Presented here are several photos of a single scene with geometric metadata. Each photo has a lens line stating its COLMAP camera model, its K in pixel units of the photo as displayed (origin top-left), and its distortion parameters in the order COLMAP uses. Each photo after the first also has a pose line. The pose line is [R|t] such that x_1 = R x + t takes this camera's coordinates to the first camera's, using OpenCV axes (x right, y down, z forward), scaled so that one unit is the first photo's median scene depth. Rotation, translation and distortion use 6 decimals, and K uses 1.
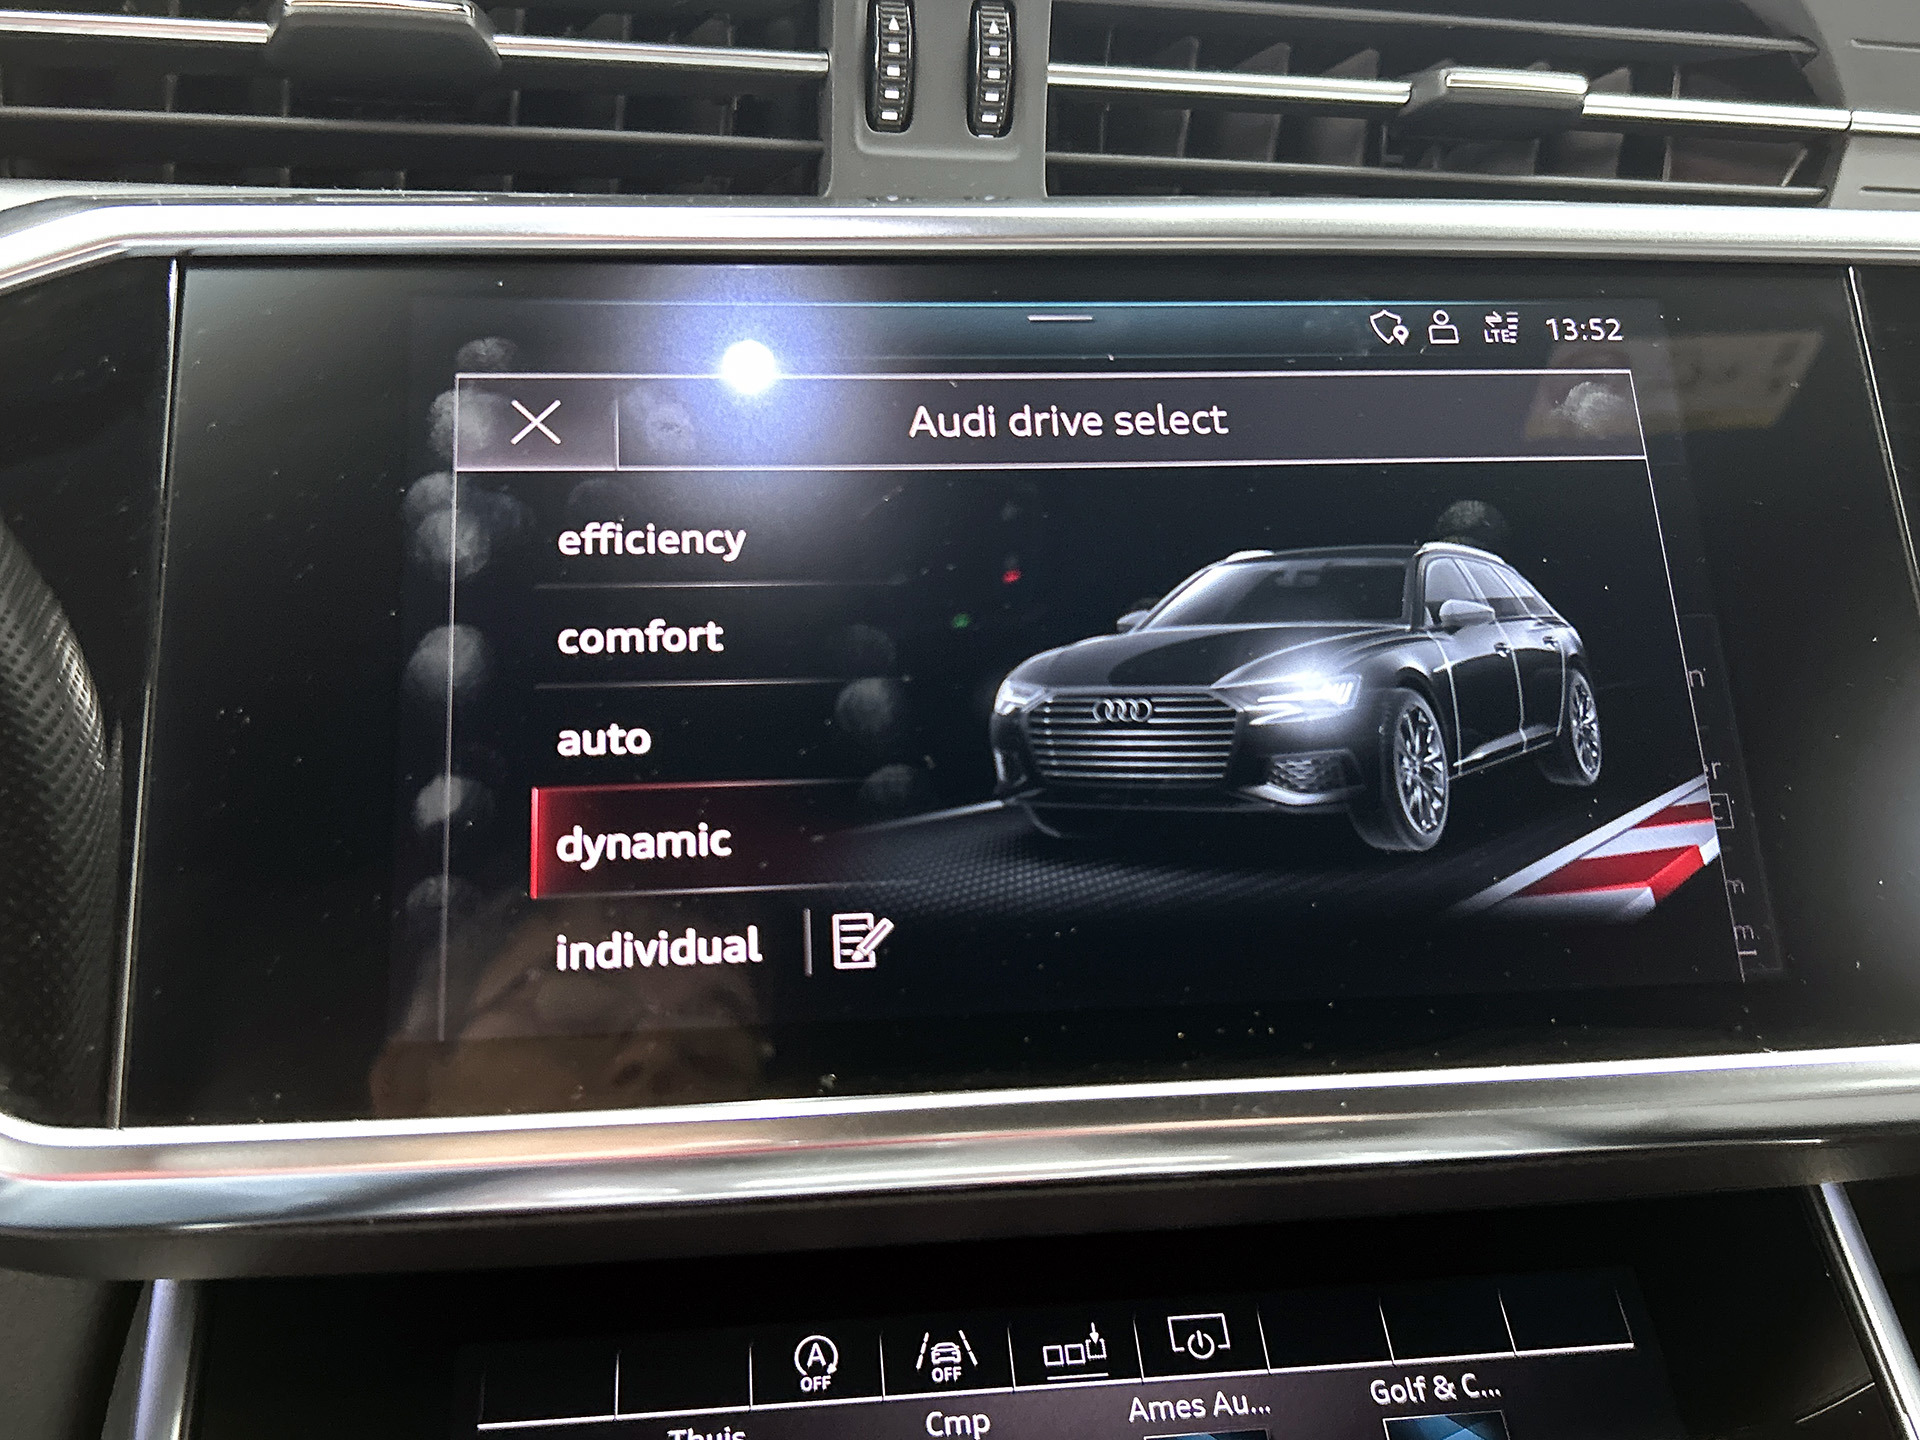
lens RADIAL K [[1829.5, 0, 966.8], [0, 1829.5, 742.4], [0, 0, 1]] dist [0.008034, 0.000000]
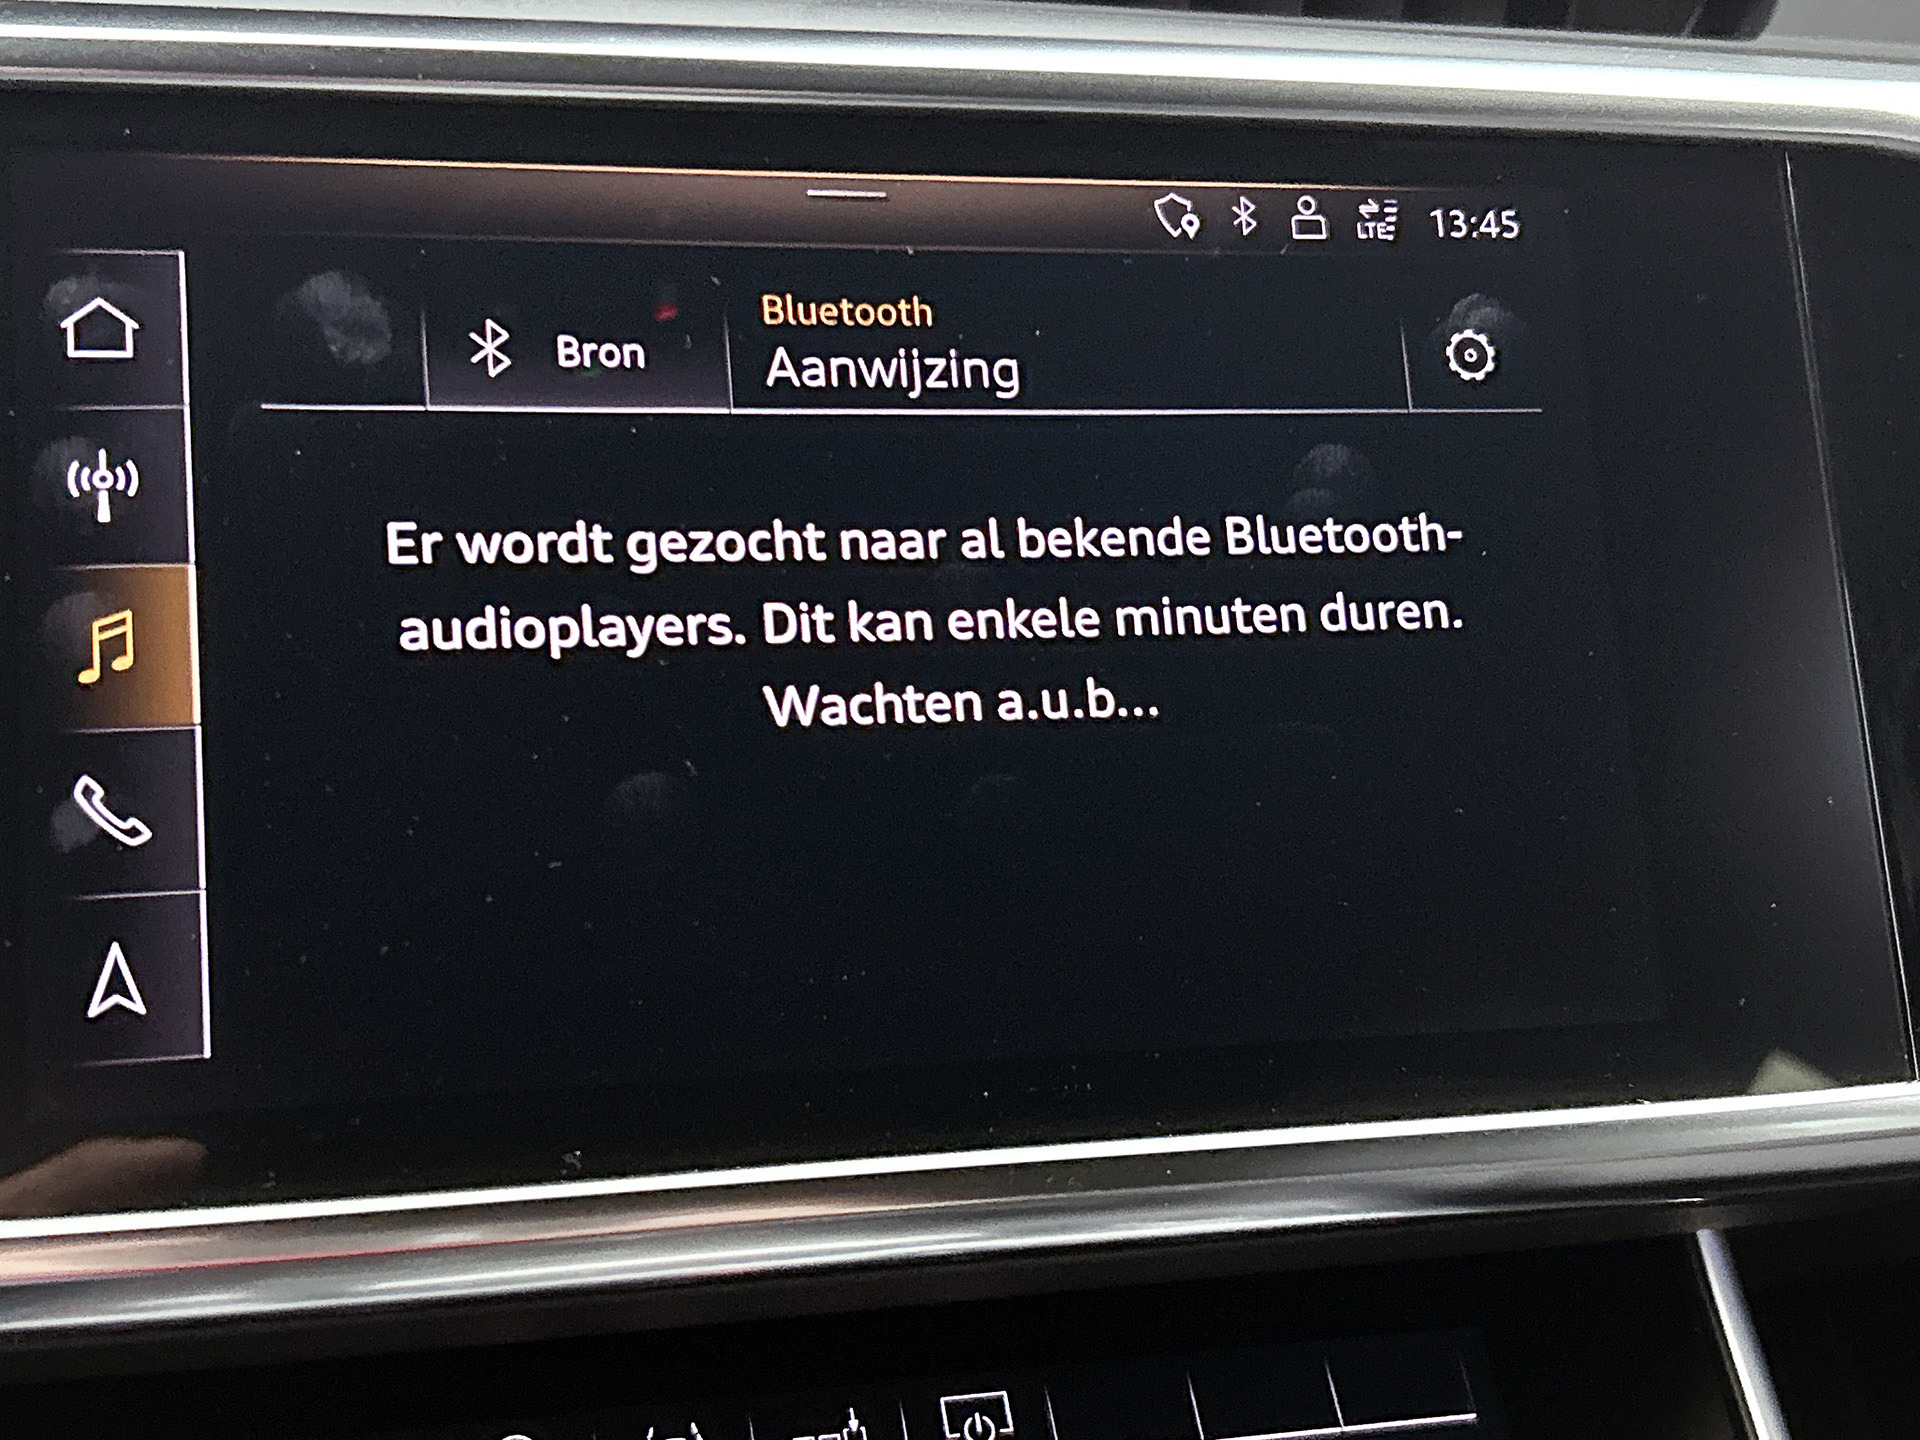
lens RADIAL K [[2676.8, 0, 959.0], [0, 2676.8, 734.1], [0, 0, 1]] dist [0.061905, 0.000000]
pose [[0.988438, 0.011084, 0.151221, -0.071945], [-0.026464, 0.994627, 0.100080, -0.111945], [-0.149299, -0.102925, 0.983421, -0.176803]]
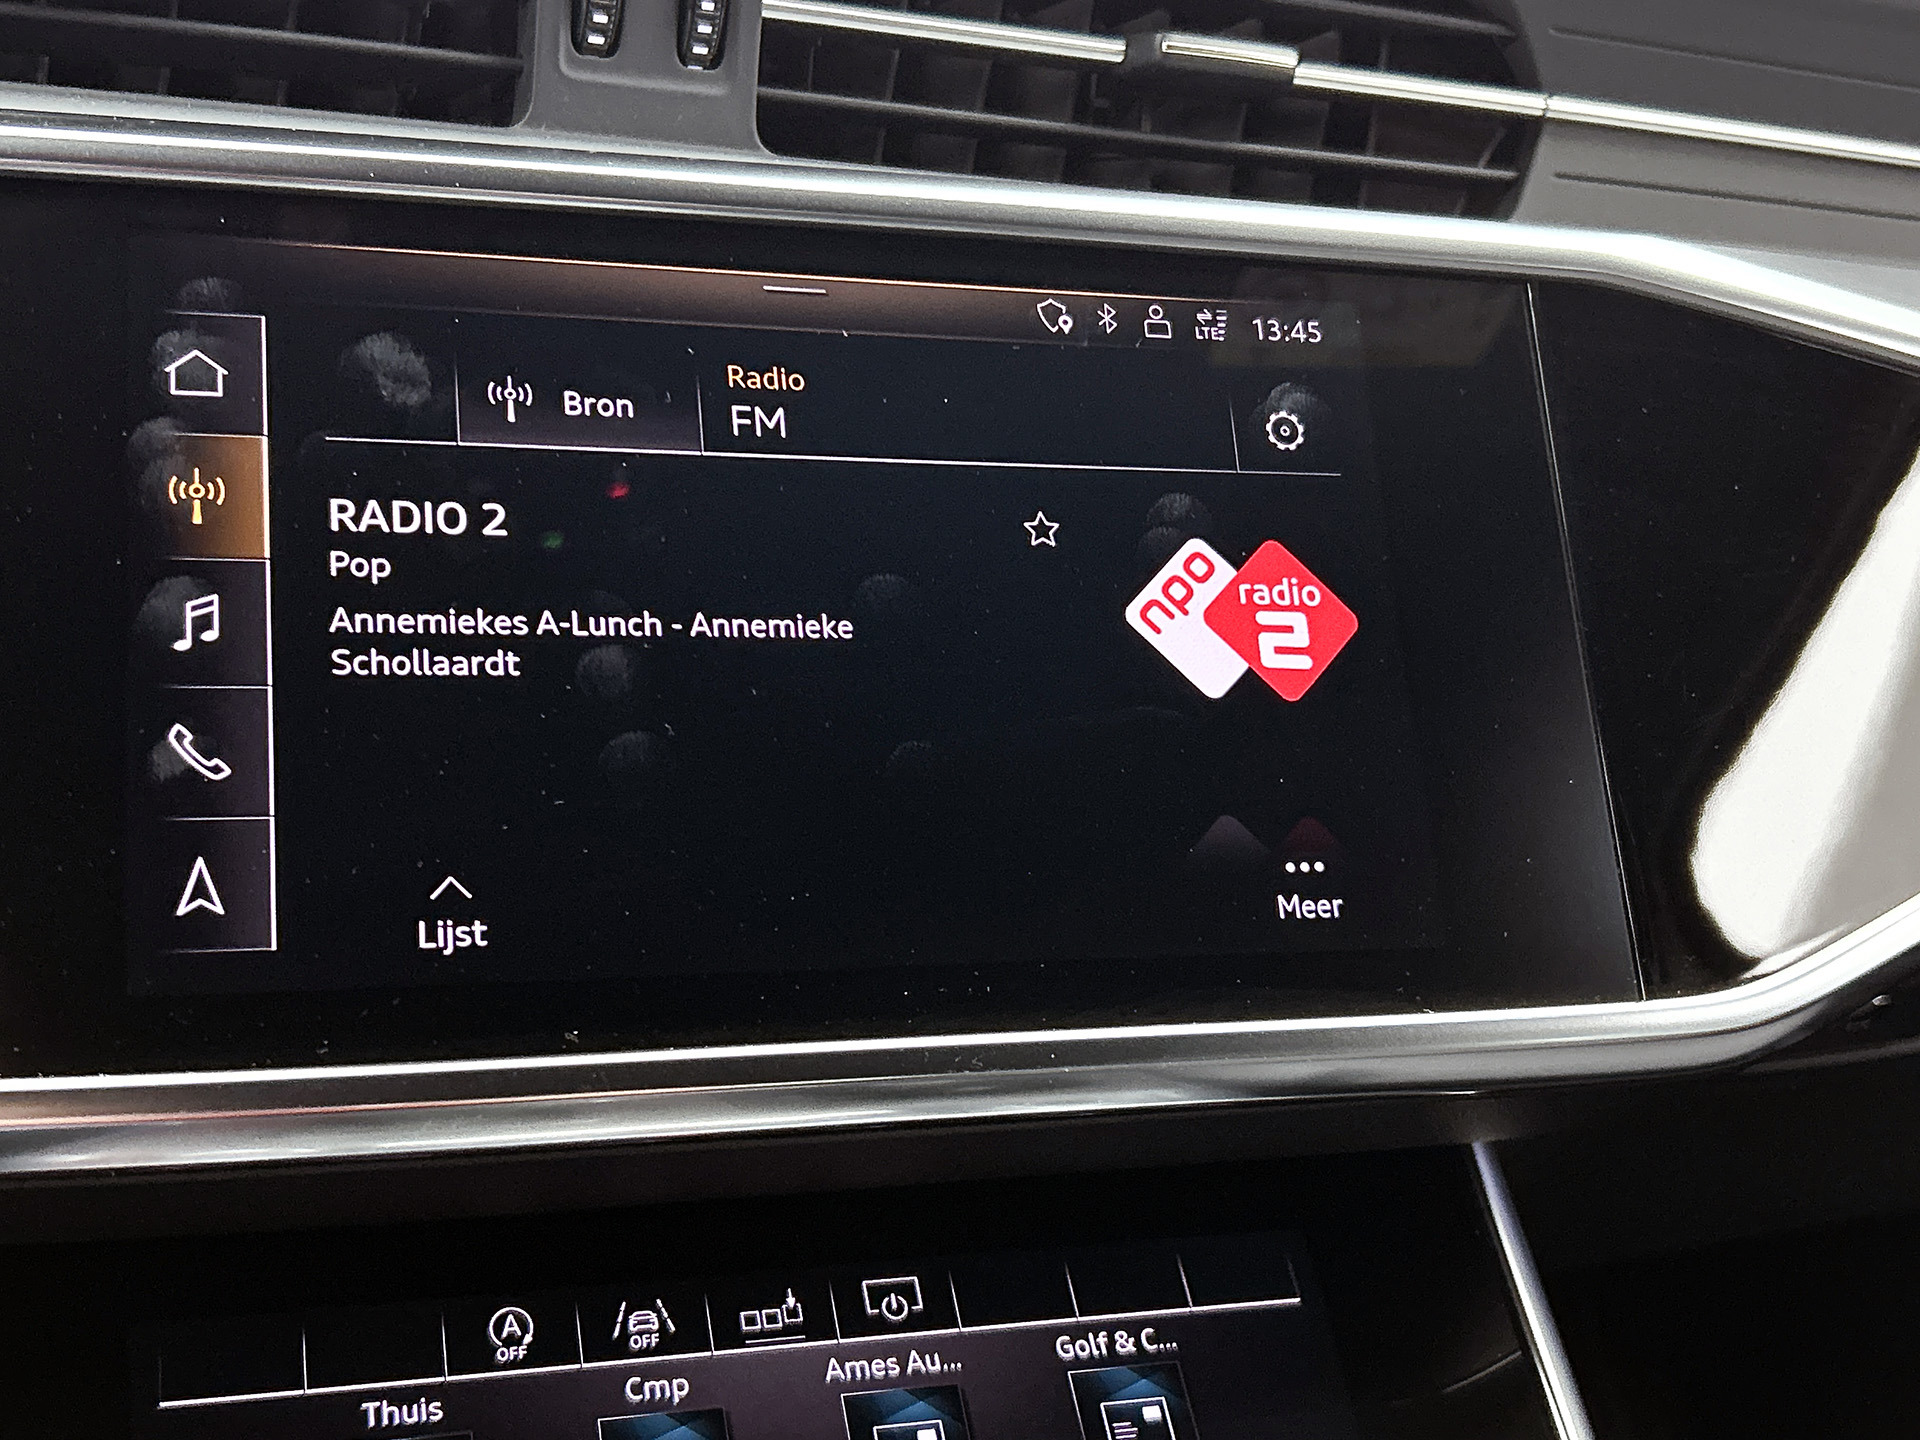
lens RADIAL K [[2312.3, 0, 974.5], [0, 2312.3, 727.5], [0, 0, 1]] dist [0.074525, 0.000000]
pose [[0.979363, 0.026459, 0.200371, -0.097194], [-0.030869, 0.999344, 0.018918, -0.018509], [-0.199739, -0.024713, 0.979538, -0.267822]]
